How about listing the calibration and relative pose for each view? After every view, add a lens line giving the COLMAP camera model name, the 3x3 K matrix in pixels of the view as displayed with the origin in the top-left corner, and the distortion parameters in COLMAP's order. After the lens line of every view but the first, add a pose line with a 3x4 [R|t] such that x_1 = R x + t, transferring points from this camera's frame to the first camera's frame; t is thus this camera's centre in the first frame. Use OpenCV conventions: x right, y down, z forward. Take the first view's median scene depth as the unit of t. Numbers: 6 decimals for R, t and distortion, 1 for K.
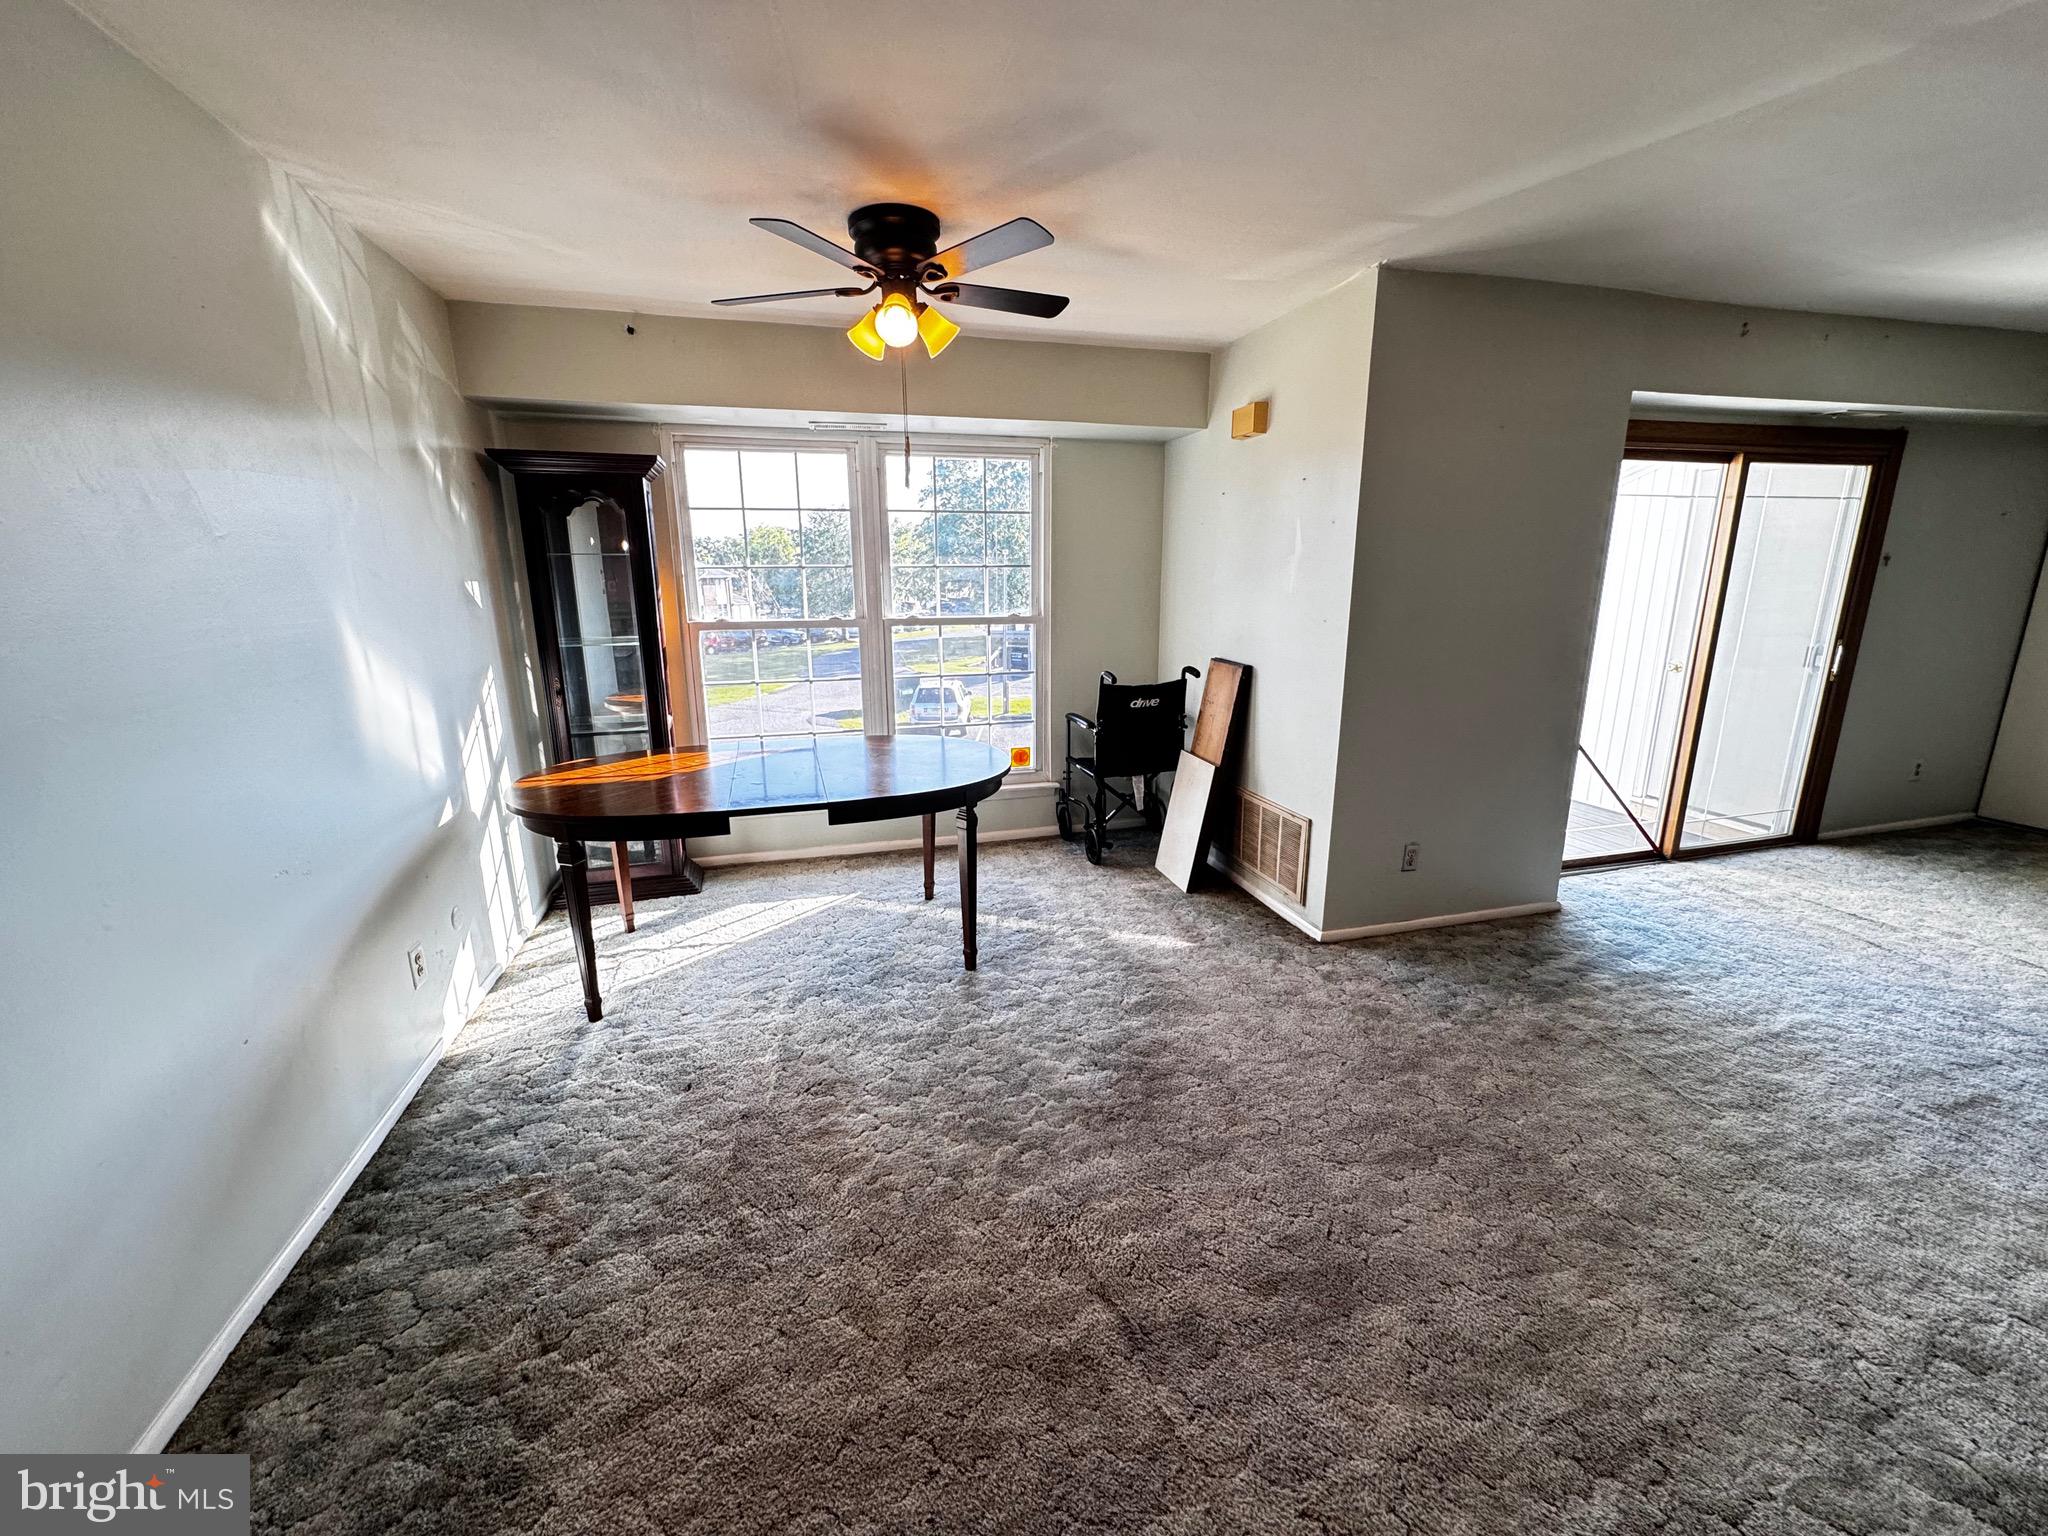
lens RADIAL K [[816.0, 0, 1021.3], [0, 816.0, 768.2], [0, 0, 1]] dist [-0.002201, -0.000409]
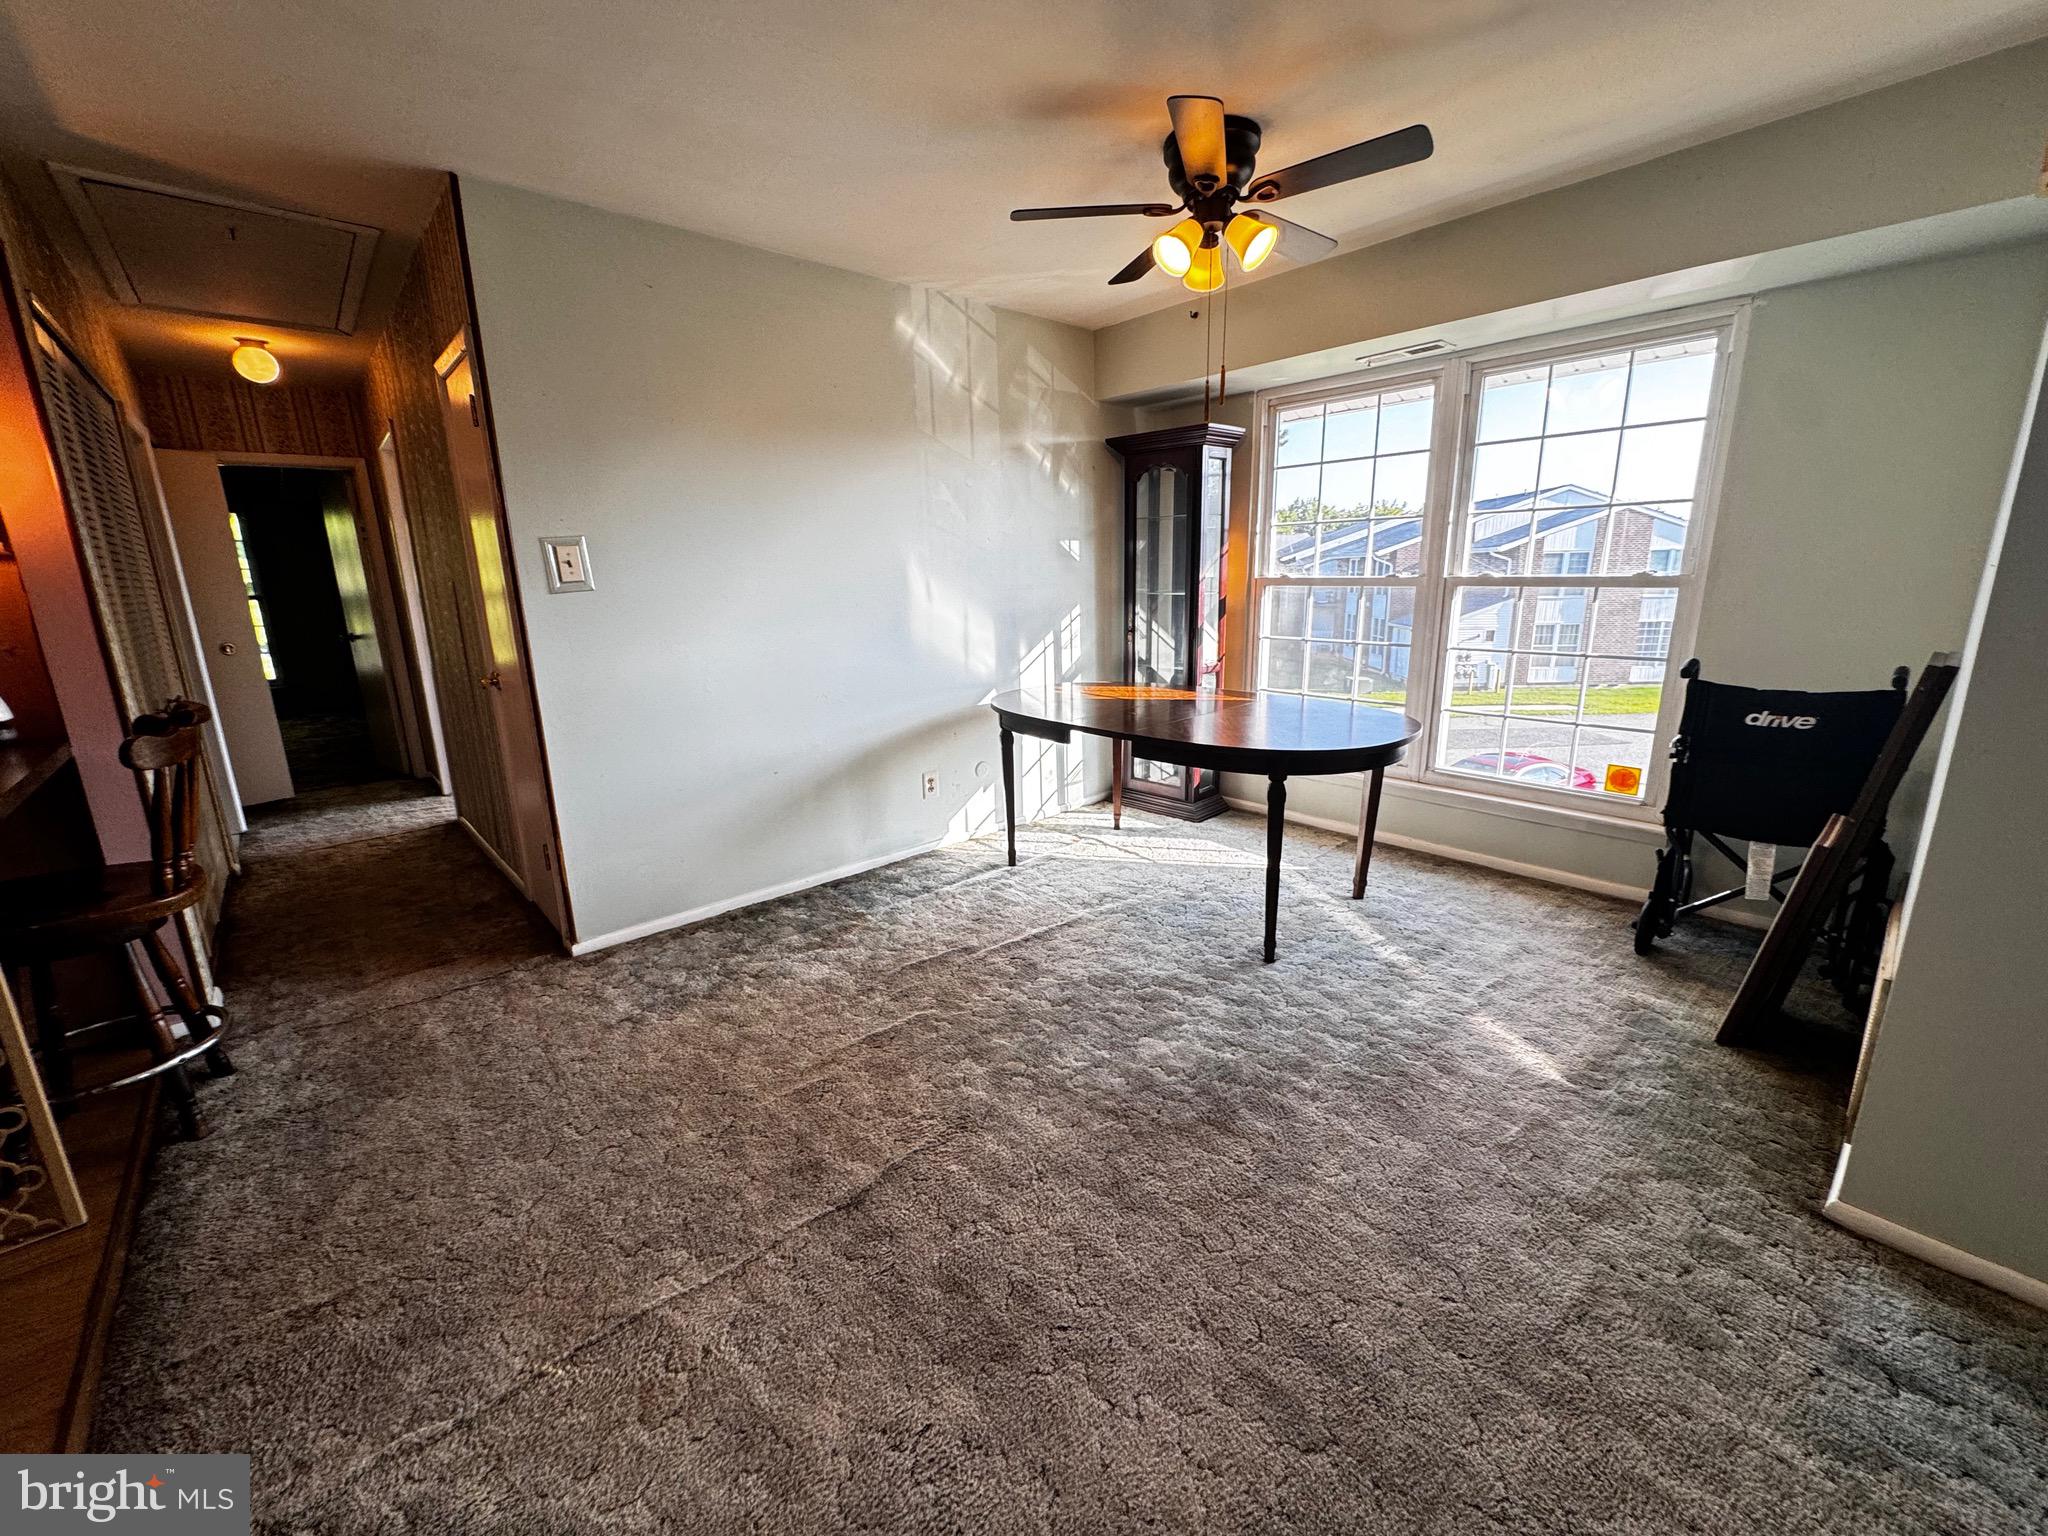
lens RADIAL K [[817.4, 0, 1023.3], [0, 817.4, 766.3], [0, 0, 1]] dist [-0.001995, 0.000025]
pose [[0.448229, 0.206253, -0.869799, 0.538019], [-0.191444, 0.972591, 0.131972, -0.026719], [0.873178, 0.107364, 0.475429, 0.313101]]
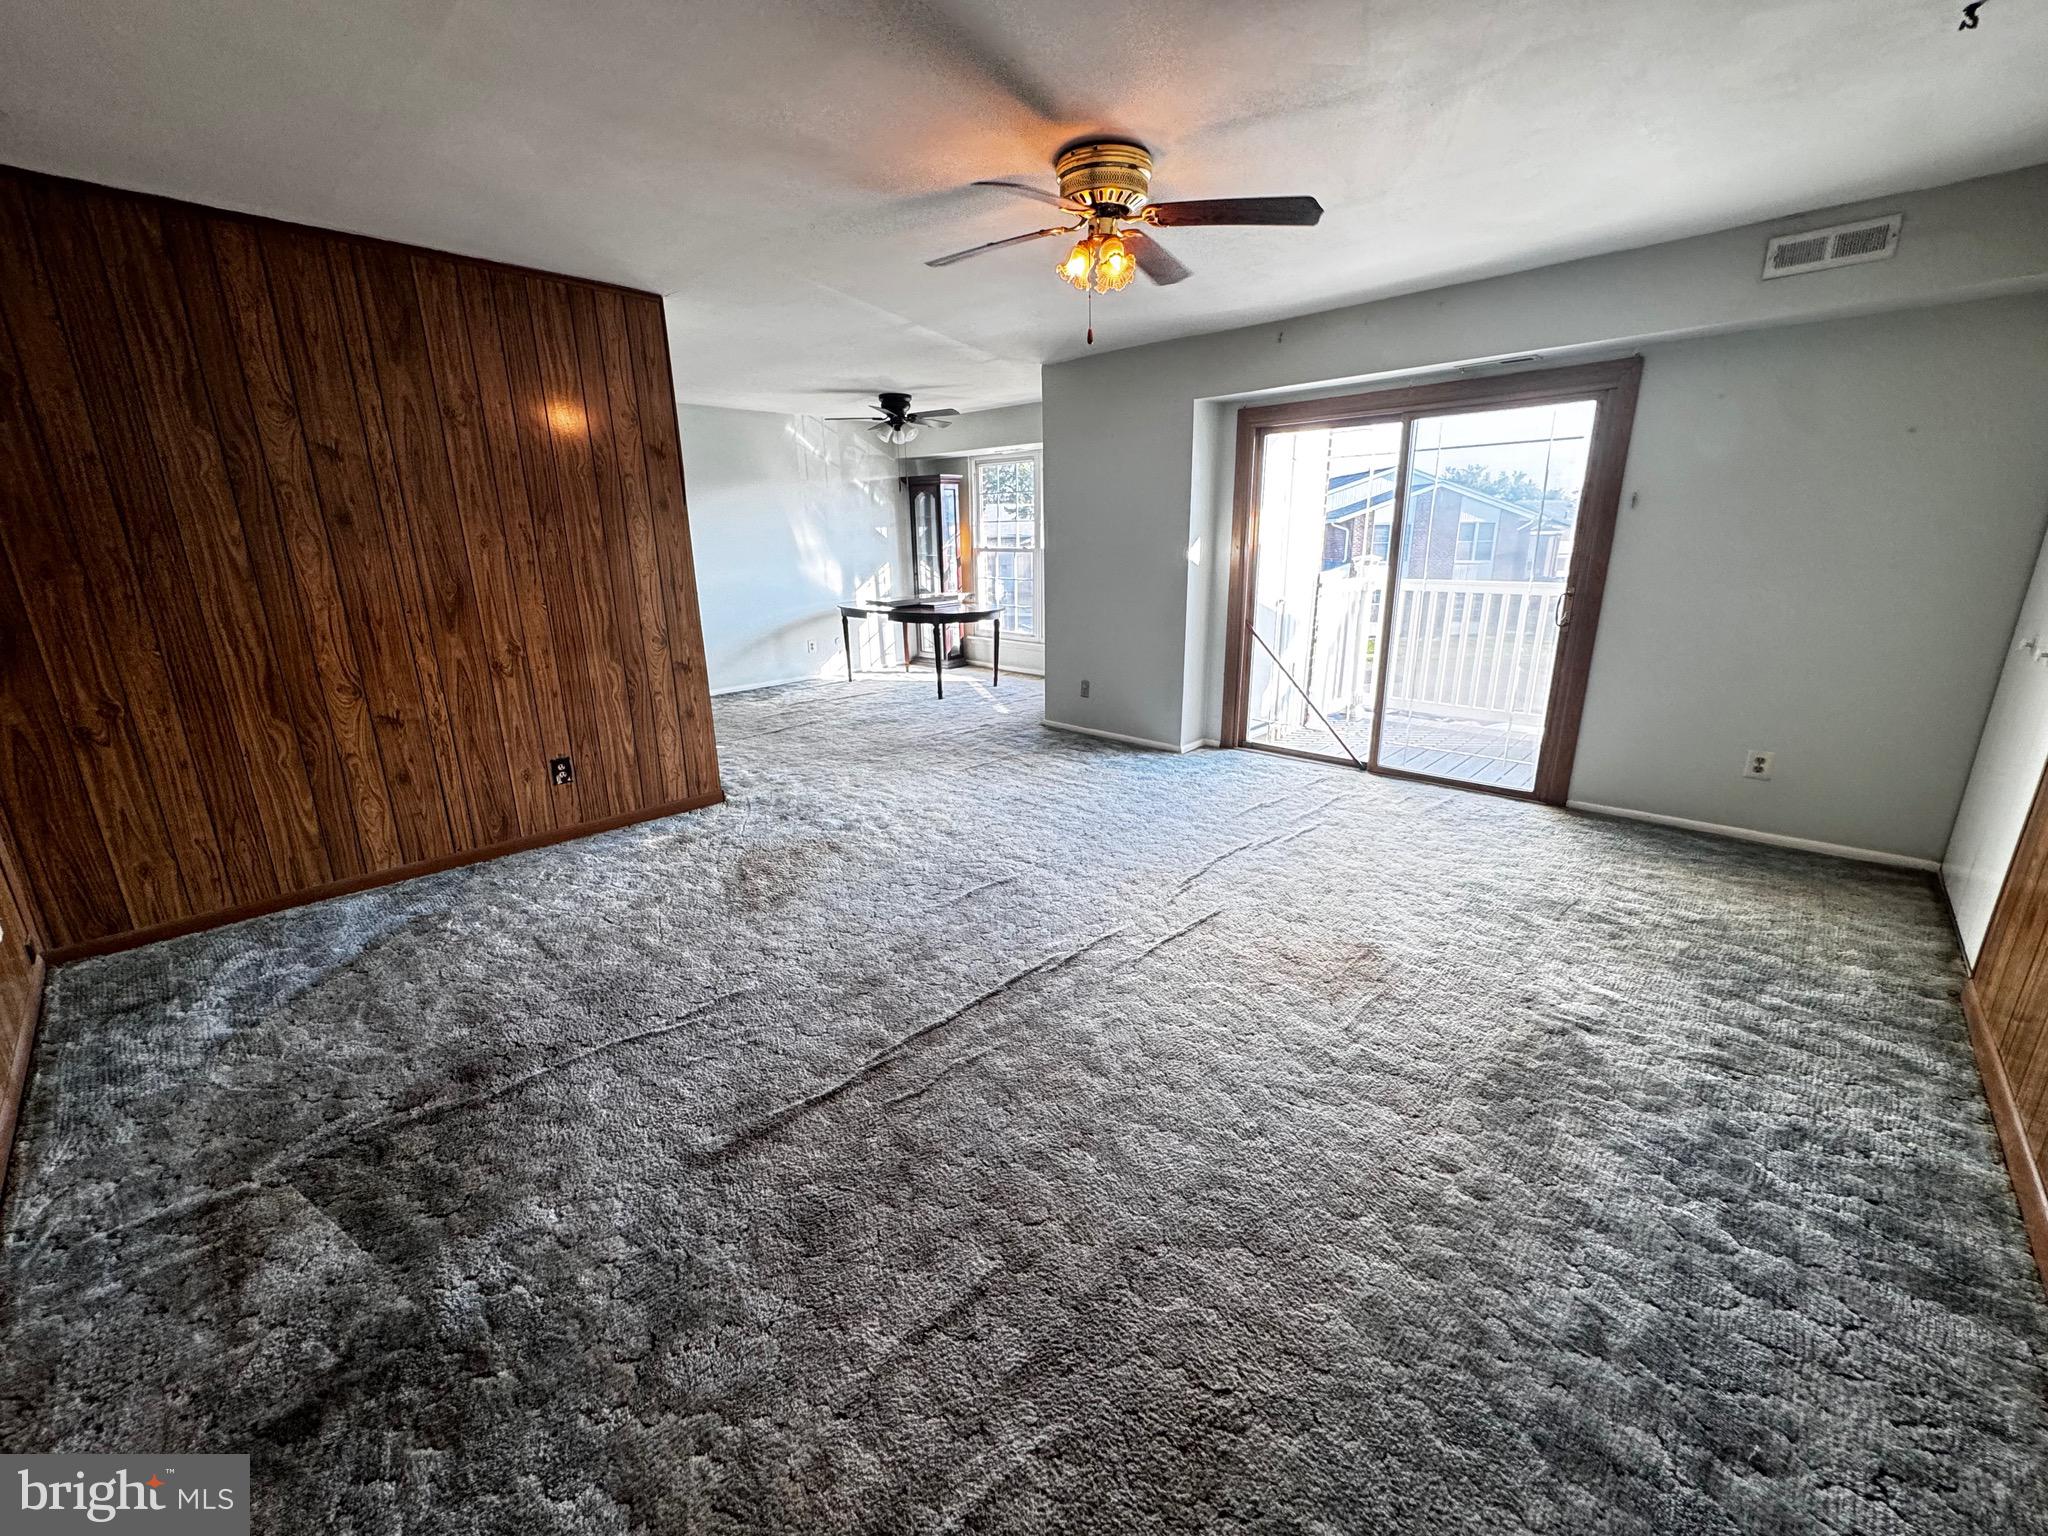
lens RADIAL K [[816.0, 0, 1021.3], [0, 816.0, 768.2], [0, 0, 1]] dist [-0.002201, -0.000409]
pose [[0.521567, 0.237827, -0.819394, 1.930686], [-0.191825, 0.968465, 0.158993, 0.023780], [0.831367, 0.074255, 0.550741, -0.052517]]
